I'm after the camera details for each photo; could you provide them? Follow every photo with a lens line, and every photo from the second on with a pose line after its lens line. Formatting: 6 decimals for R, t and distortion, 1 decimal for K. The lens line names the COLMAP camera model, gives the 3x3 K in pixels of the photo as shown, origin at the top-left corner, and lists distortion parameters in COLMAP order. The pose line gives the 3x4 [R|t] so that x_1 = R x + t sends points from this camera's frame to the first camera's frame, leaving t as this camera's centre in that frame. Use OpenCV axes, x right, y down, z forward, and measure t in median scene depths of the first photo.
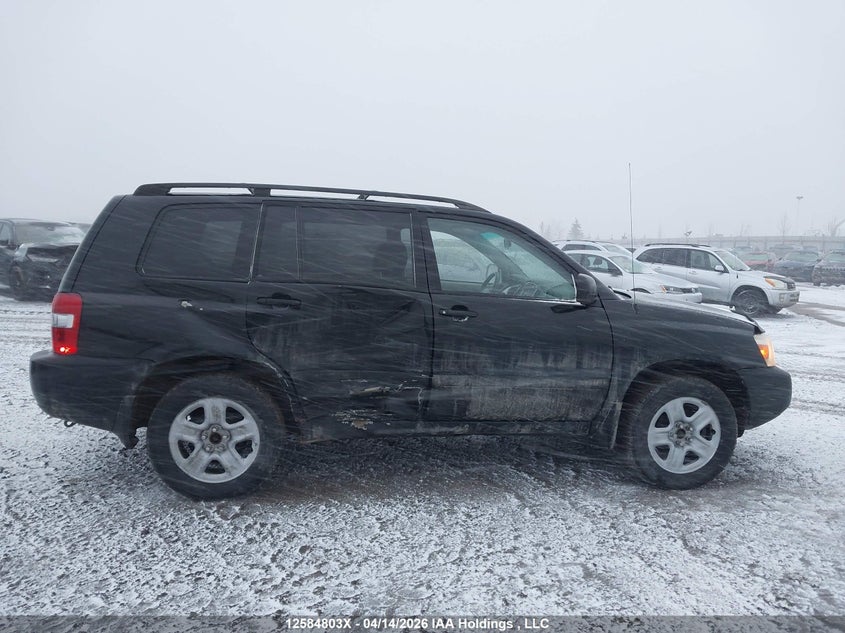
lens RADIAL K [[650.7, 0, 422.5], [0, 650.7, 316.5], [0, 0, 1]] dist [0.106571, -0.156069]
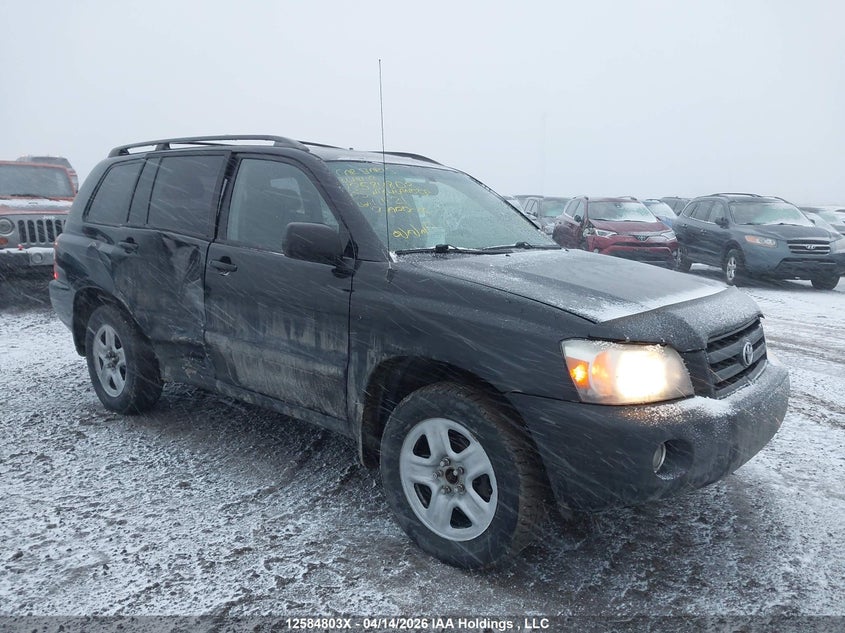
lens RADIAL K [[650.7, 0, 422.5], [0, 650.7, 316.5], [0, 0, 1]] dist [0.106571, -0.156069]
pose [[0.650819, 0.103829, -0.752100, 0.868208], [-0.076224, 0.994535, 0.071338, -0.019071], [0.755397, 0.010900, 0.655177, 0.589615]]
